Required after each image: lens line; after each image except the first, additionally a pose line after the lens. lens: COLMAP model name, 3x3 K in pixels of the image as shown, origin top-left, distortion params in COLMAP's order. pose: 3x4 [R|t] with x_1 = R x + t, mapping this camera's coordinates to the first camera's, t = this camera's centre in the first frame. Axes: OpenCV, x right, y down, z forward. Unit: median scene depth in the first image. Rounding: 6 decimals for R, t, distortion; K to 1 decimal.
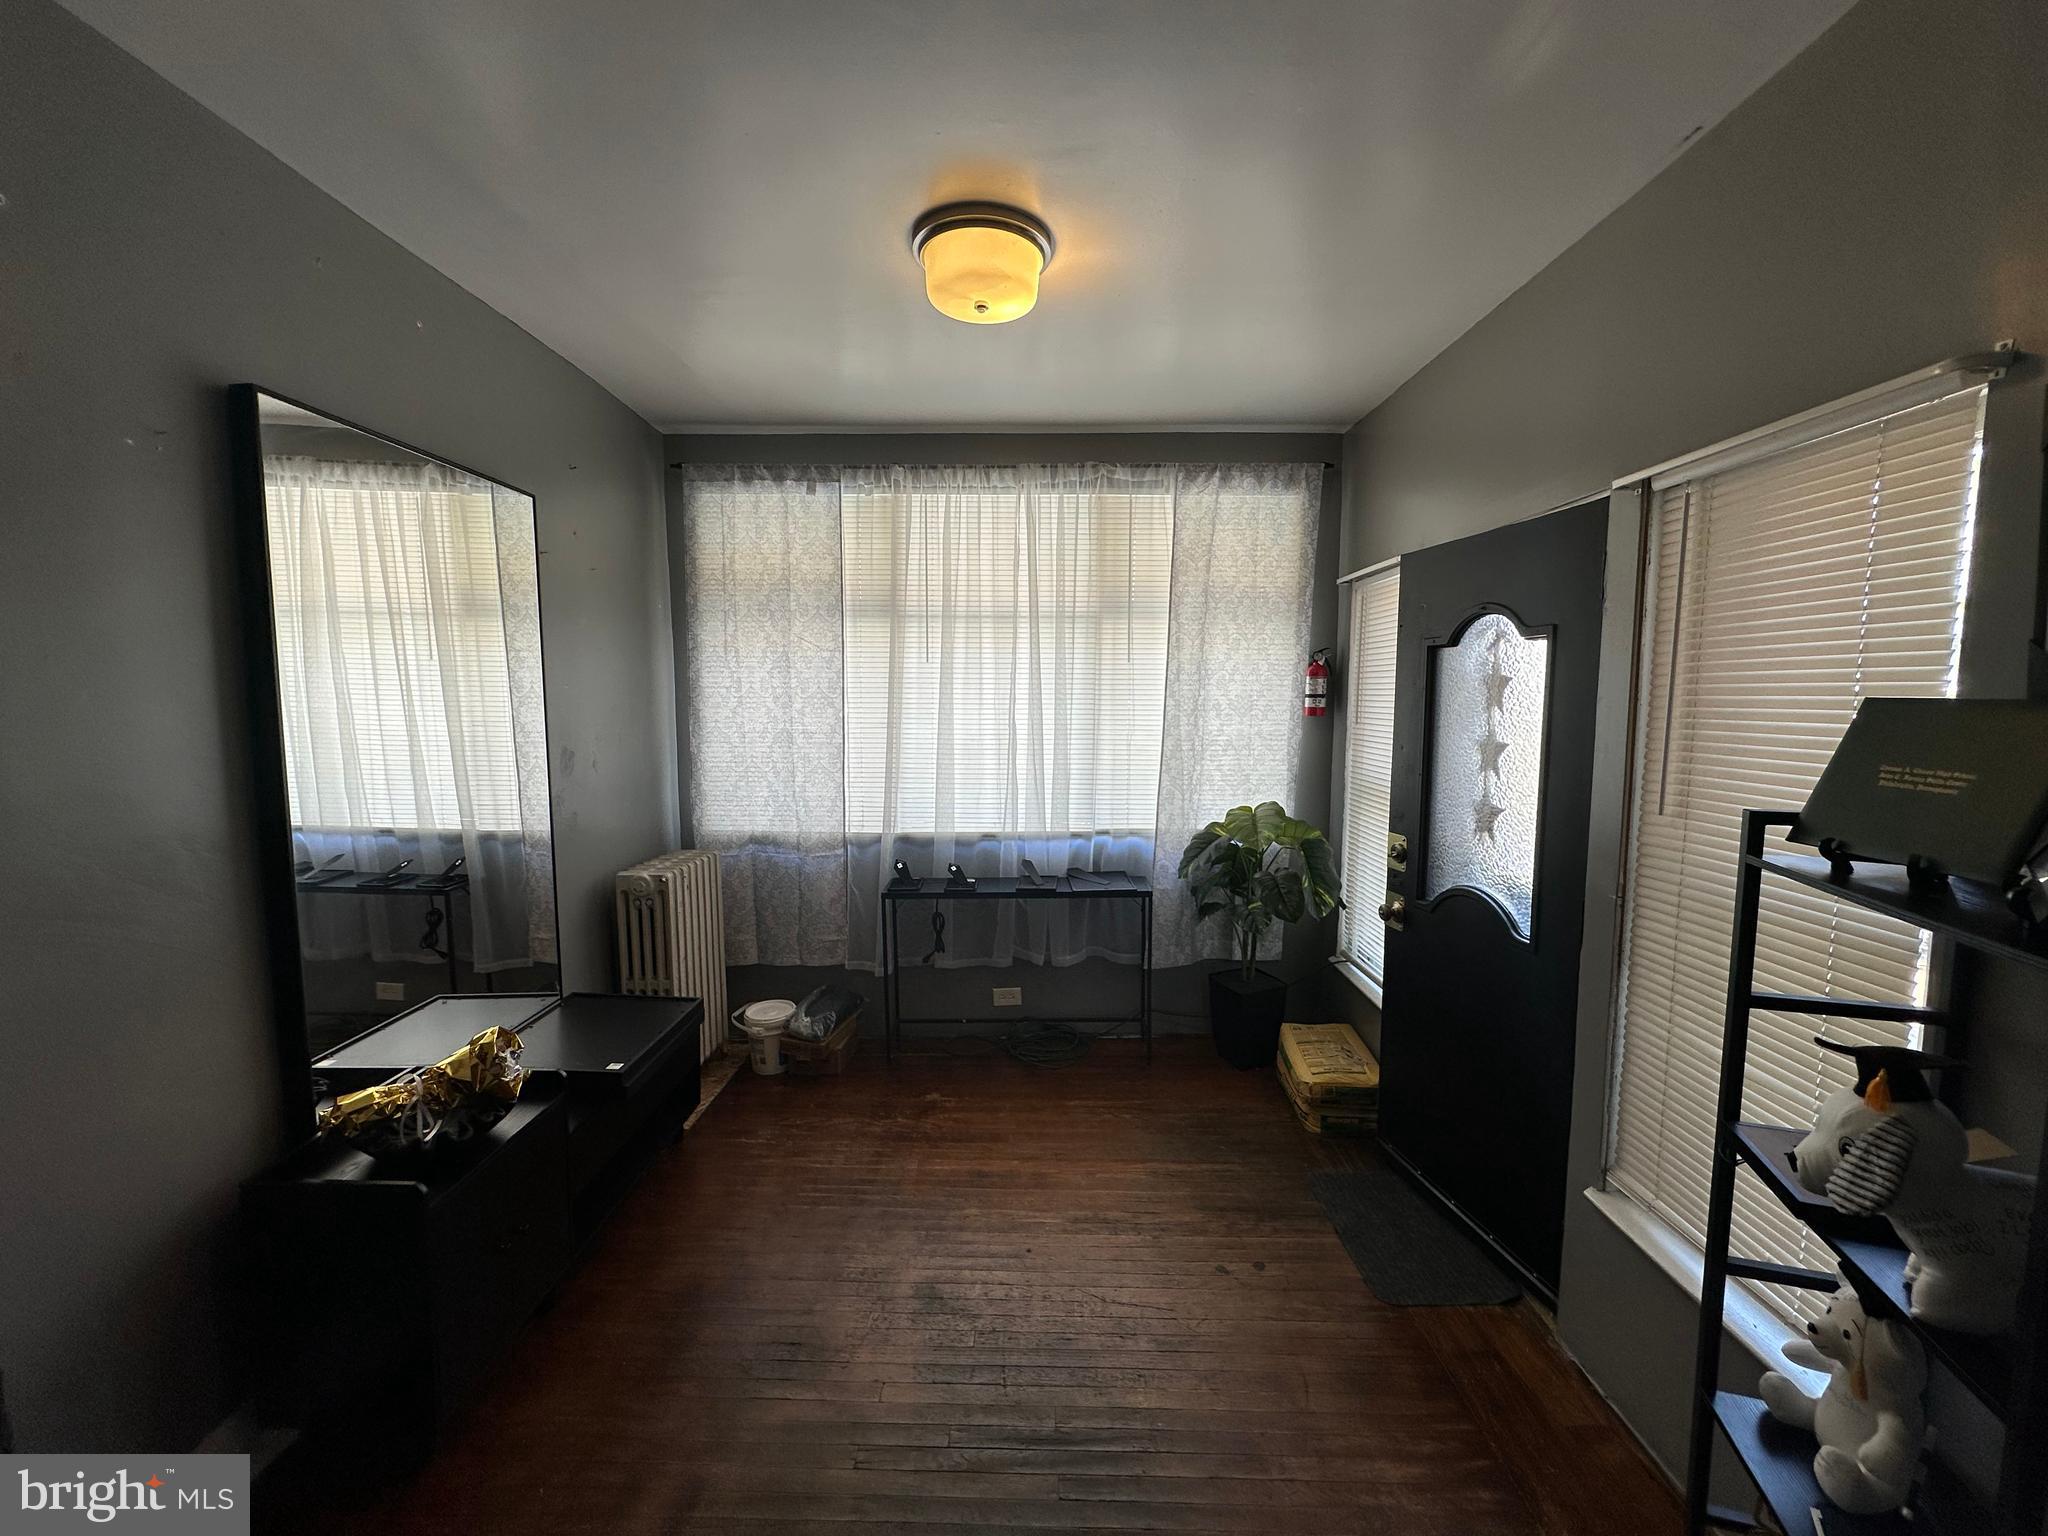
lens RADIAL K [[813.6, 0, 1029.6], [0, 813.6, 767.2], [0, 0, 1]] dist [-0.006931, 0.000417]
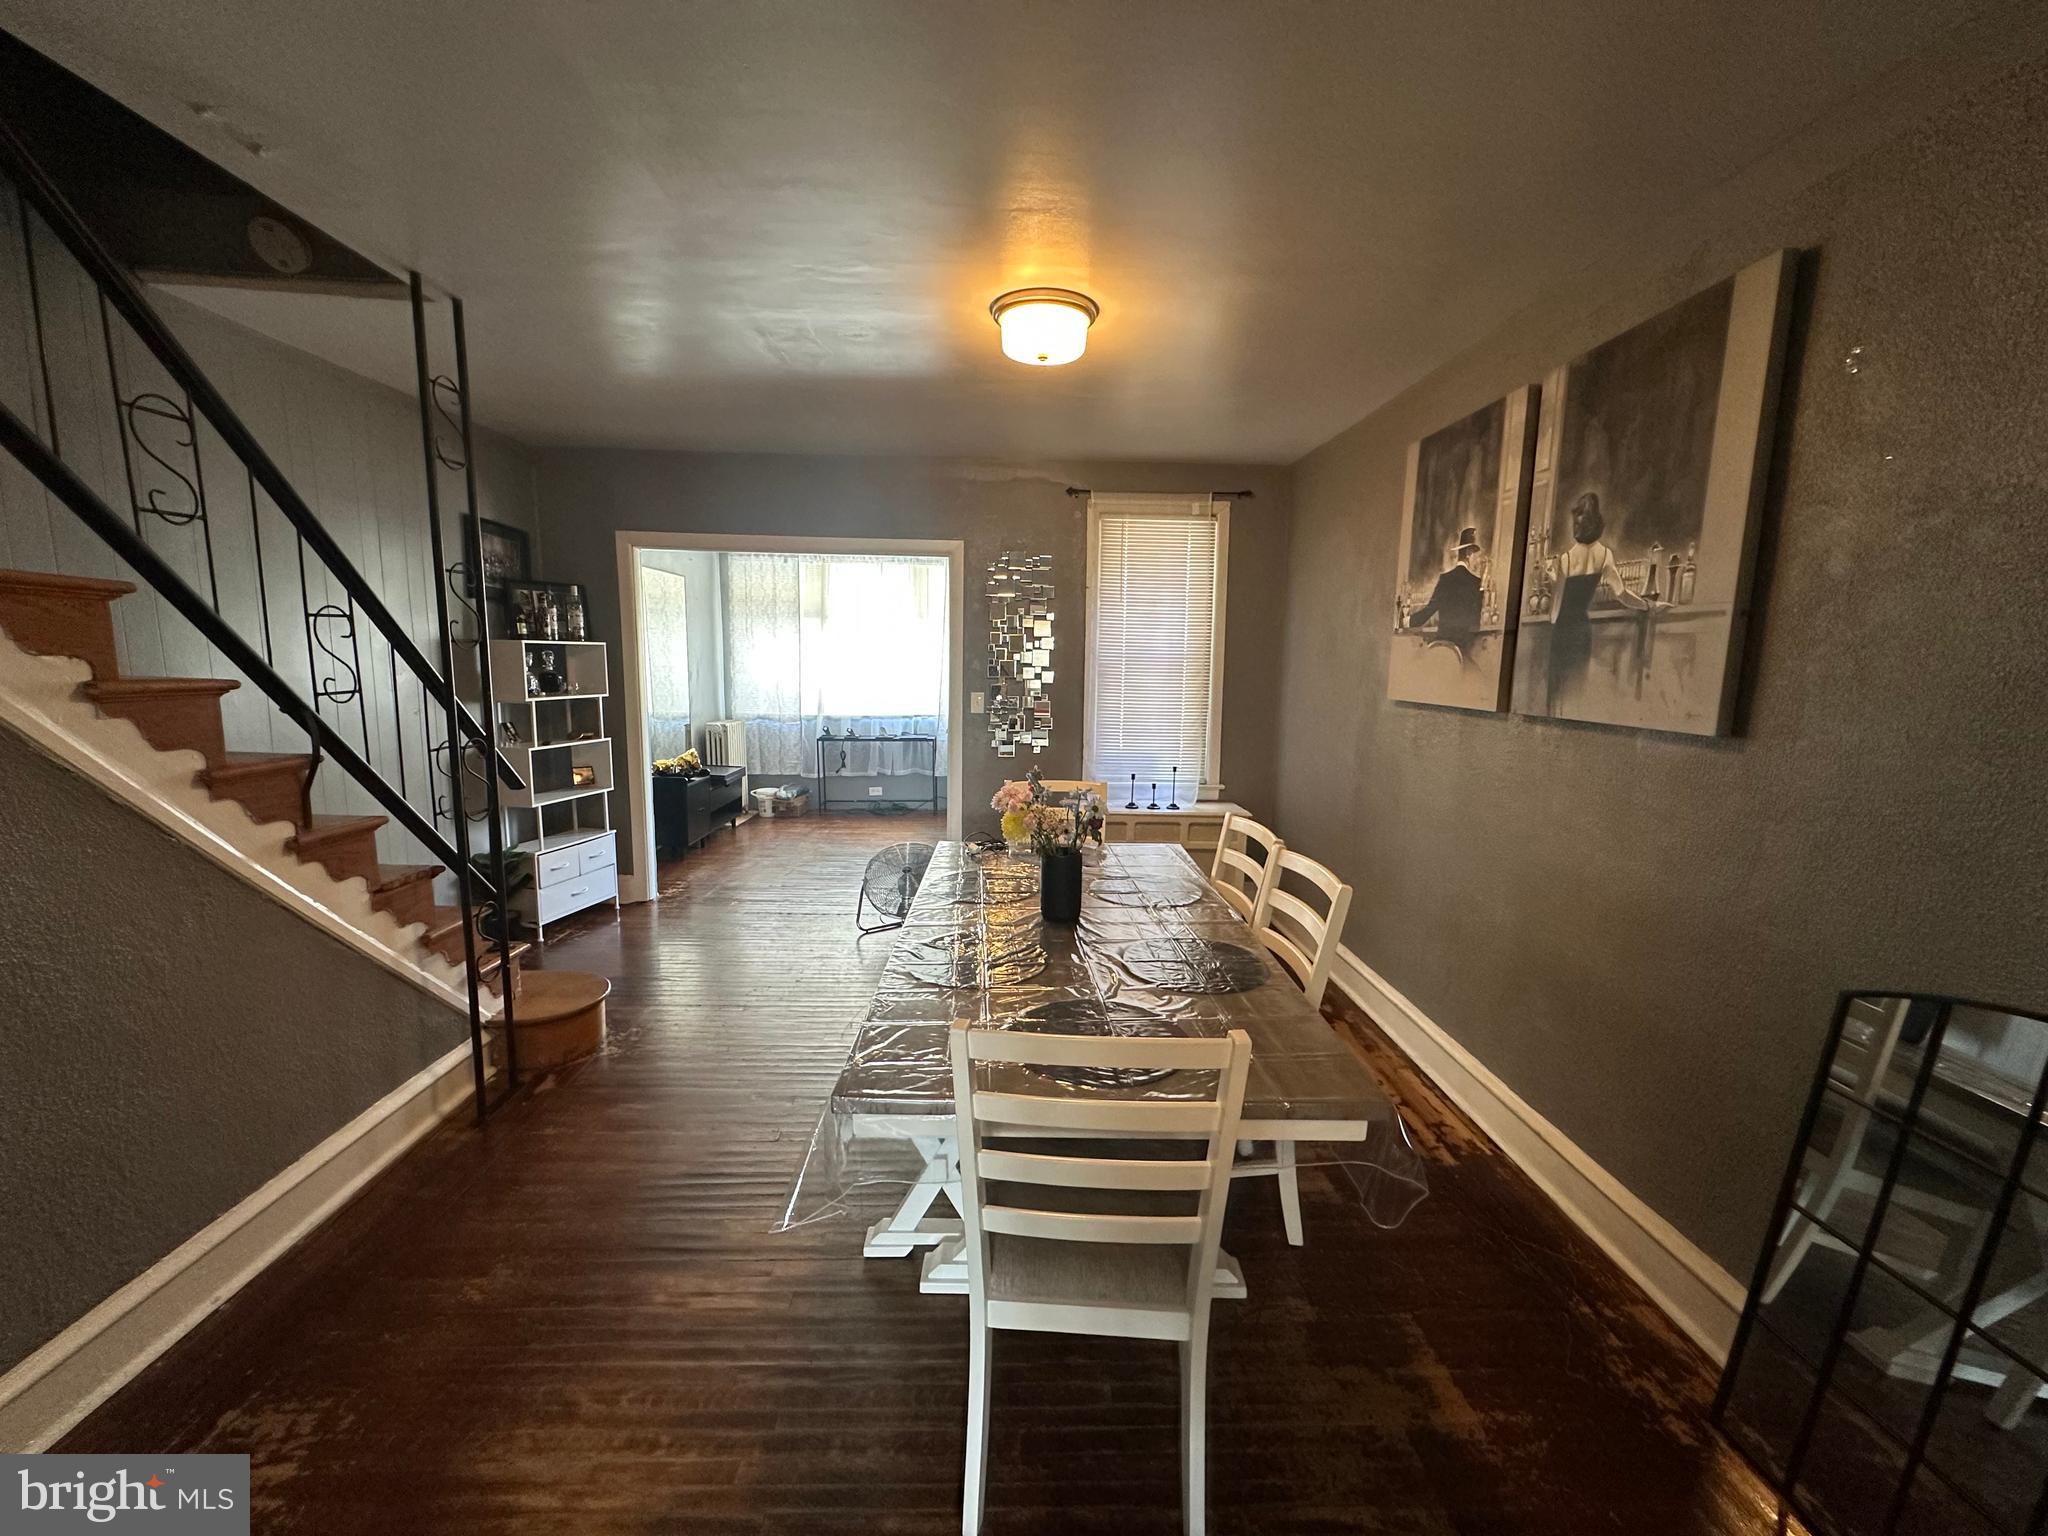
lens RADIAL K [[813.6, 0, 1018.5], [0, 813.6, 770.7], [0, 0, 1]] dist [-0.006931, 0.000417]
pose [[0.998914, 0.007513, 0.045973, 0.266433], [-0.009212, 0.999278, 0.036858, 0.146850], [-0.045663, -0.037241, 0.998262, -1.250377]]
